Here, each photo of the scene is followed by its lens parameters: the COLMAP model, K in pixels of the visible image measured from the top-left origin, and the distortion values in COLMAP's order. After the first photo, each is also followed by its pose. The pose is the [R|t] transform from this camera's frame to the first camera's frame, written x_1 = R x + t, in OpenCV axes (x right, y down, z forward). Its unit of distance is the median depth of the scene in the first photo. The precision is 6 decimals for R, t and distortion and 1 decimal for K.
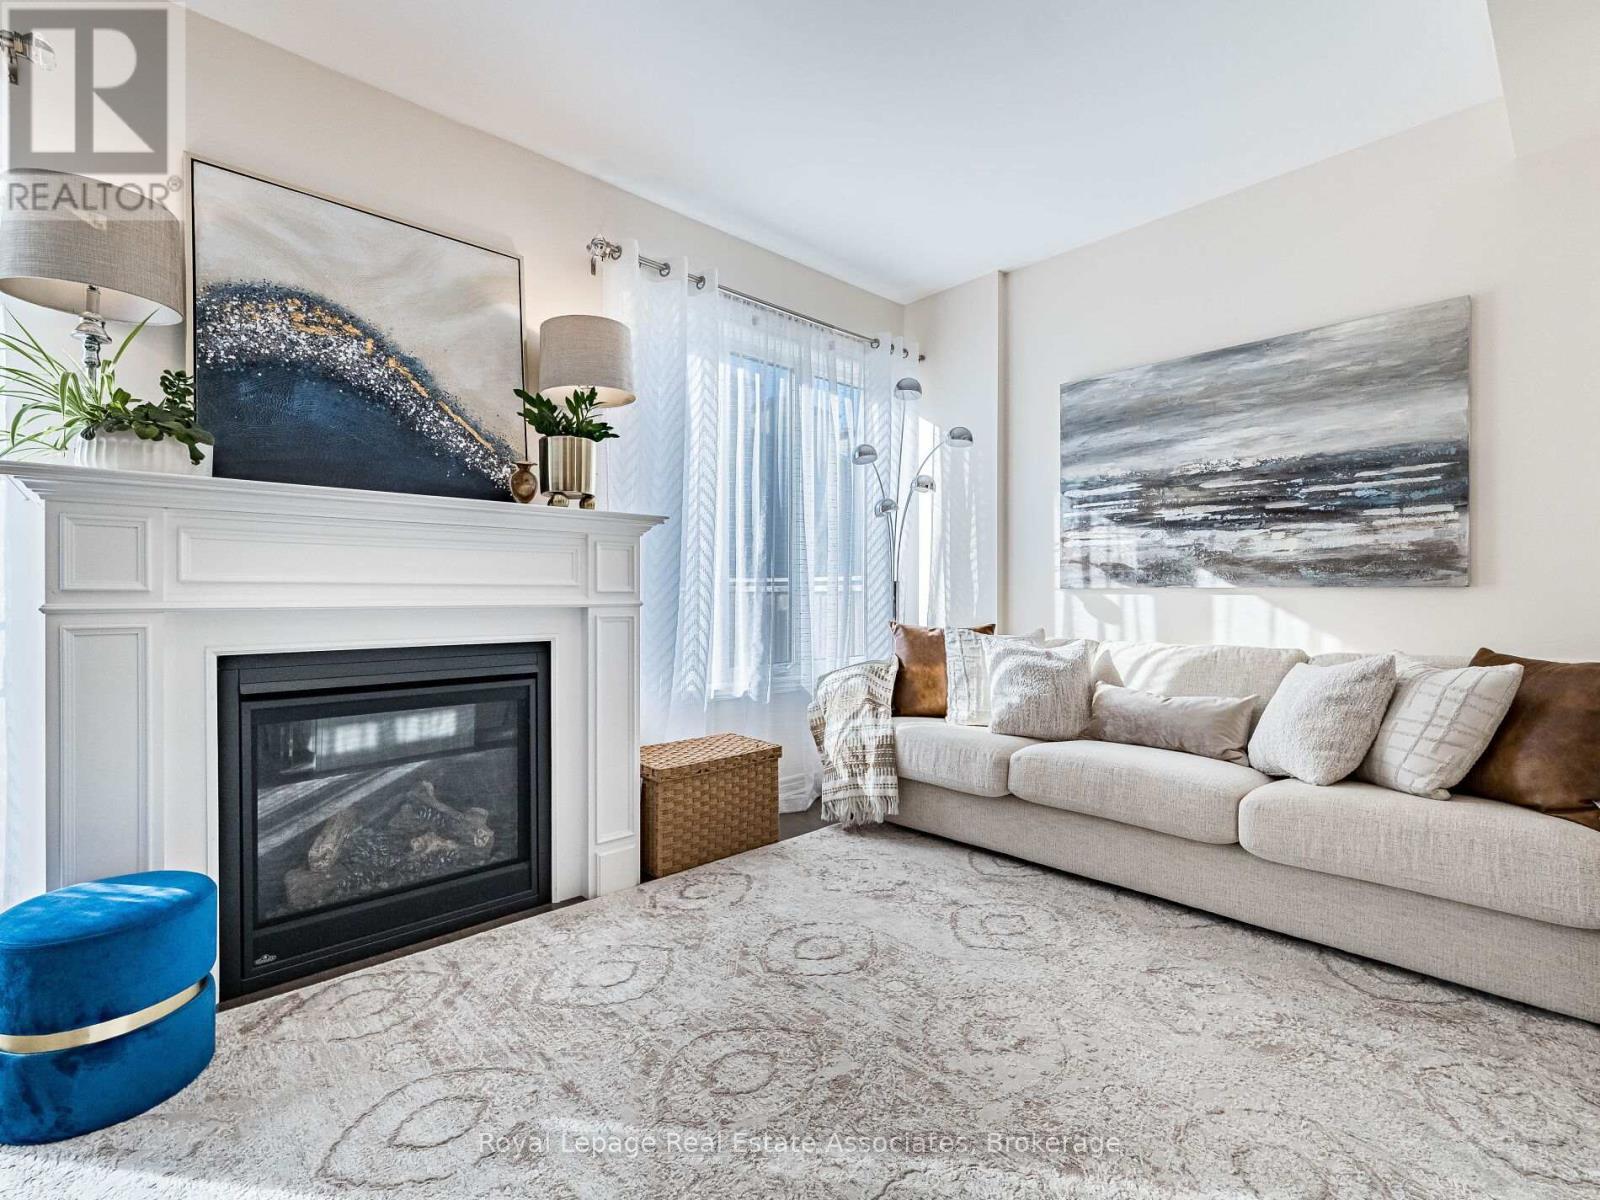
lens RADIAL K [[745.8, 0, 802.4], [0, 745.8, 599.1], [0, 0, 1]] dist [-0.002107, 0.001580]
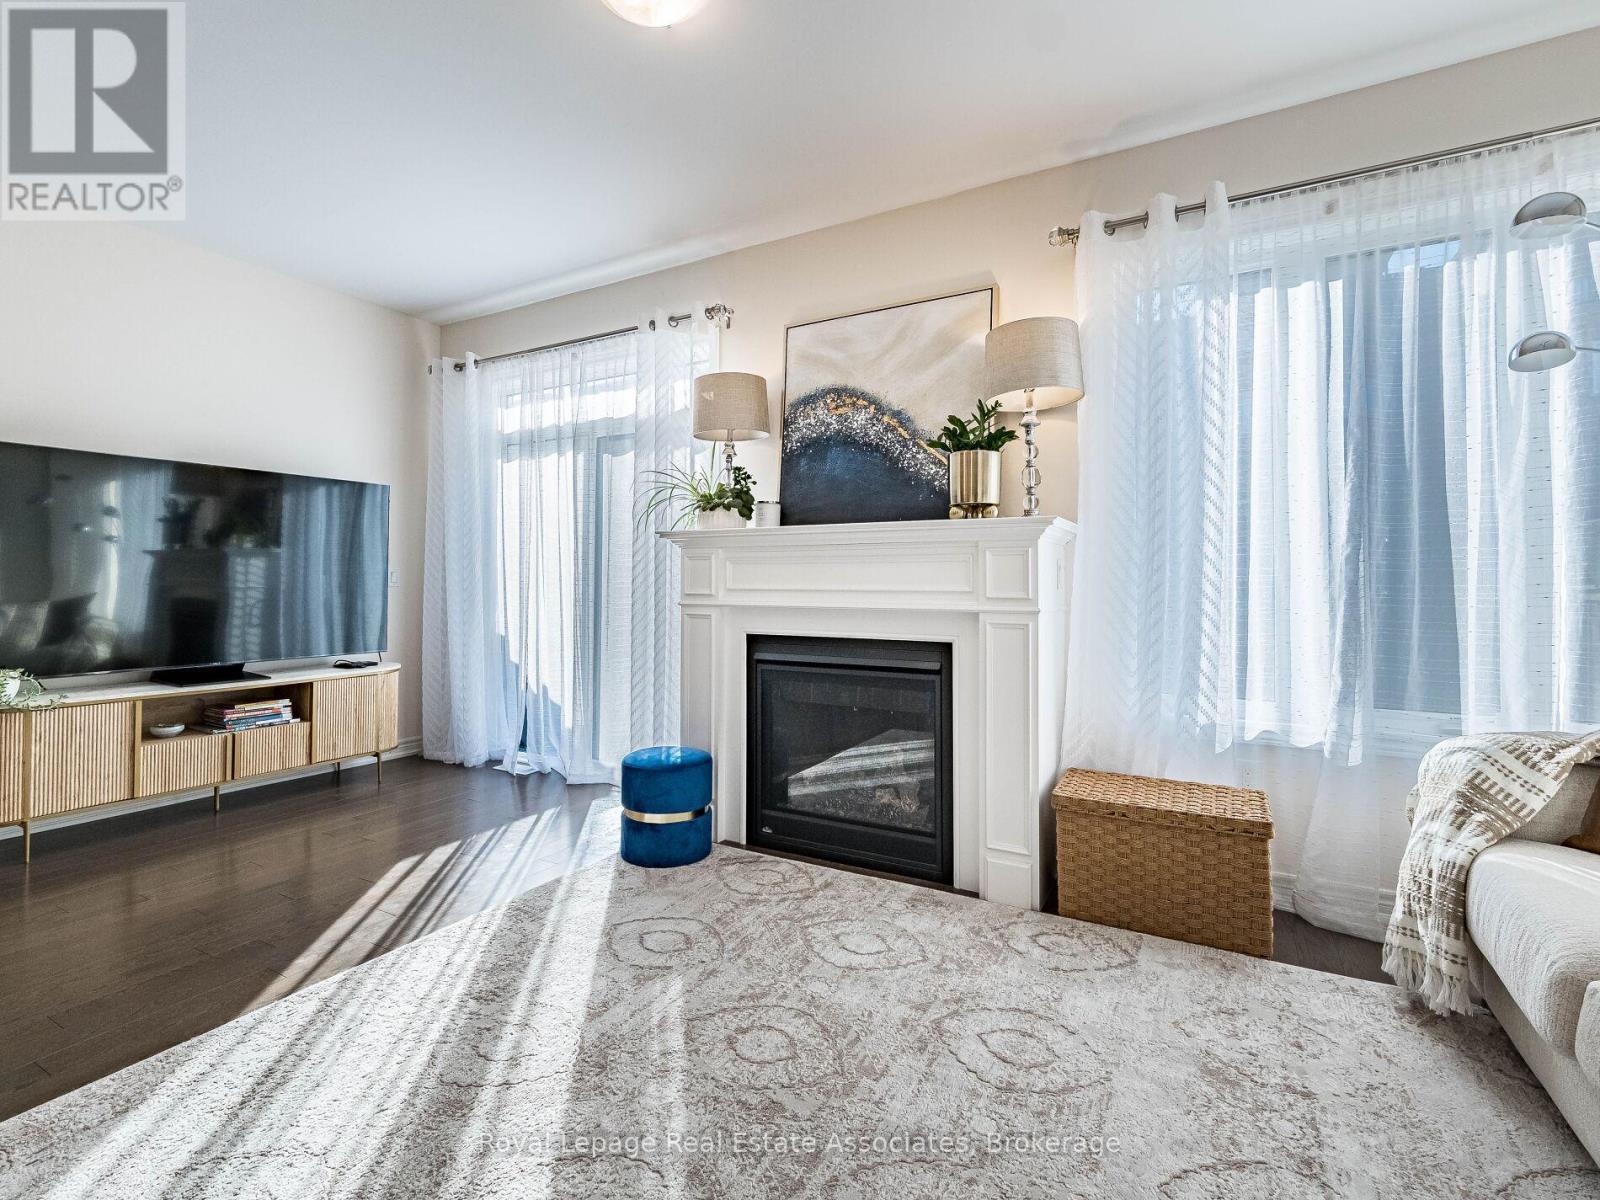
lens RADIAL K [[745.8, 0, 783.1], [0, 745.8, 570.2], [0, 0, 1]] dist [-0.002107, 0.001580]
pose [[0.292903, -0.014930, -0.956026, 0.618354], [-0.007051, 0.999817, -0.017775, -0.027304], [0.956116, 0.011947, 0.292744, 0.439006]]
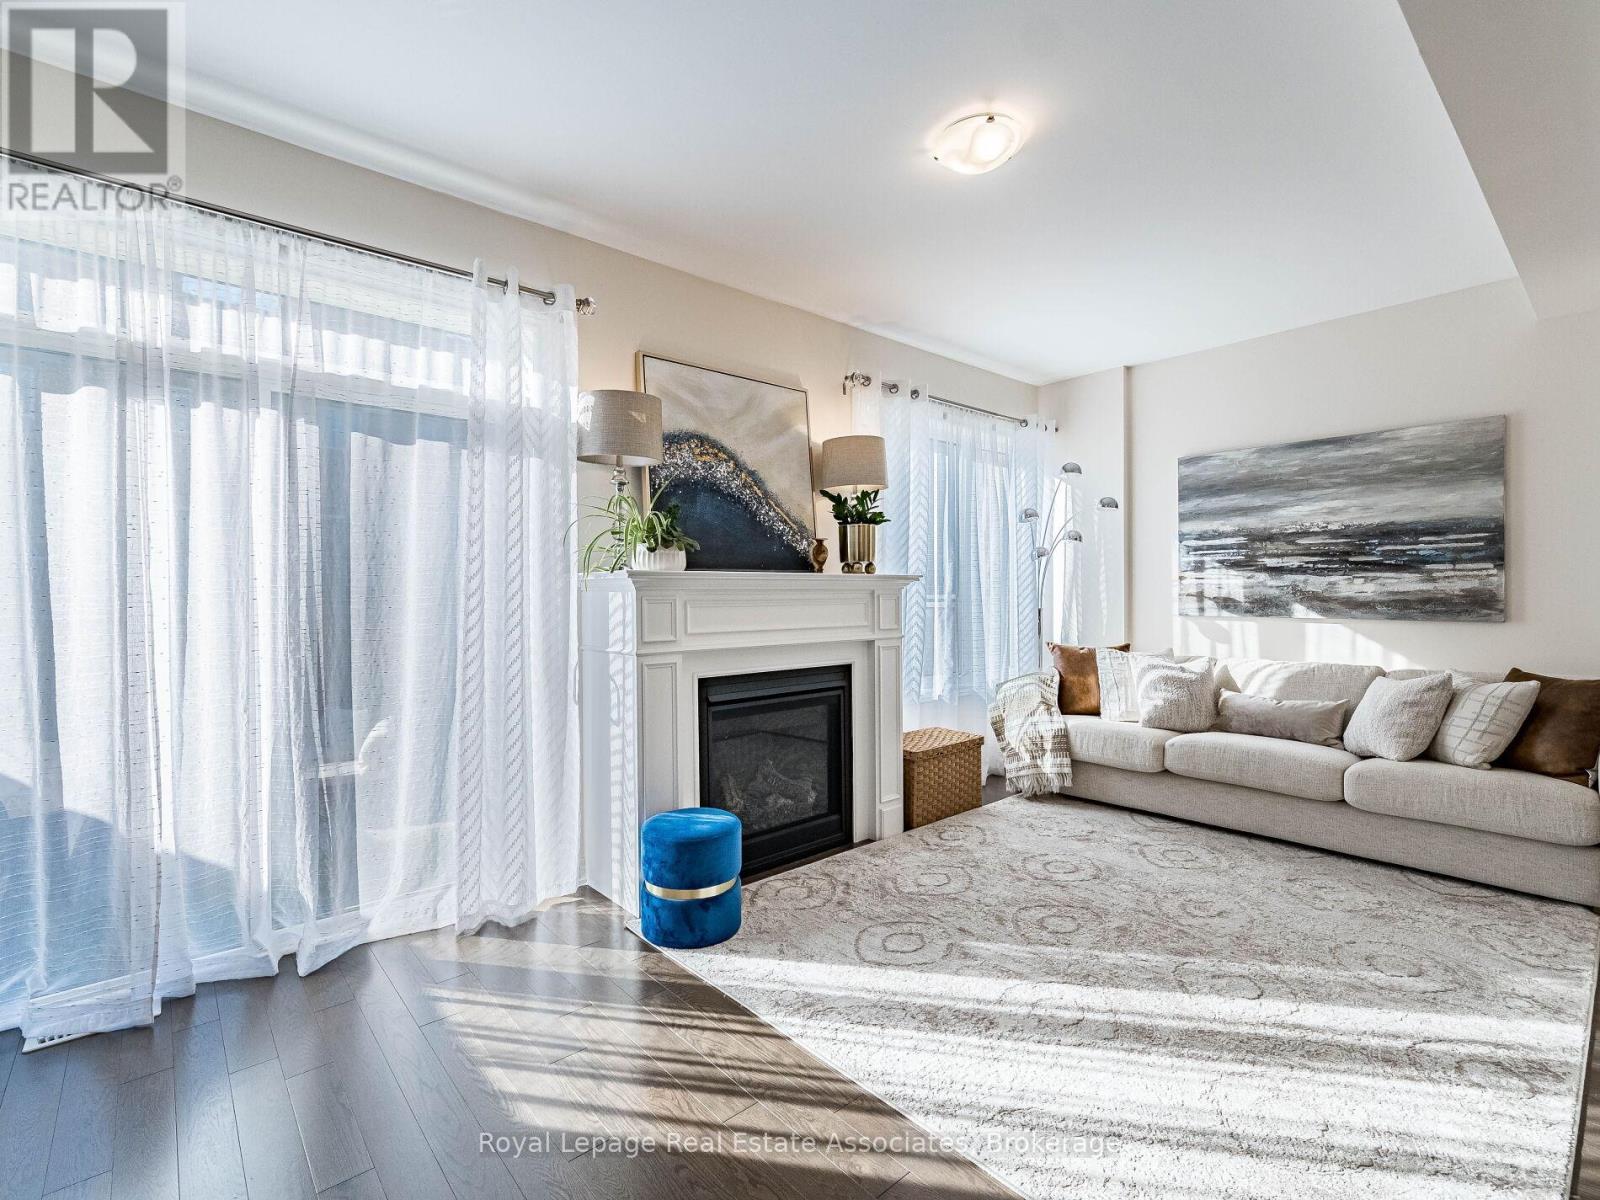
lens RADIAL K [[745.8, 0, 788.3], [0, 745.8, 598.9], [0, 0, 1]] dist [-0.002107, 0.001580]
pose [[0.999065, -0.007397, -0.042585, -0.391370], [0.007614, 0.999959, 0.004943, -0.077504], [0.042546, -0.005262, 0.999081, -0.456777]]
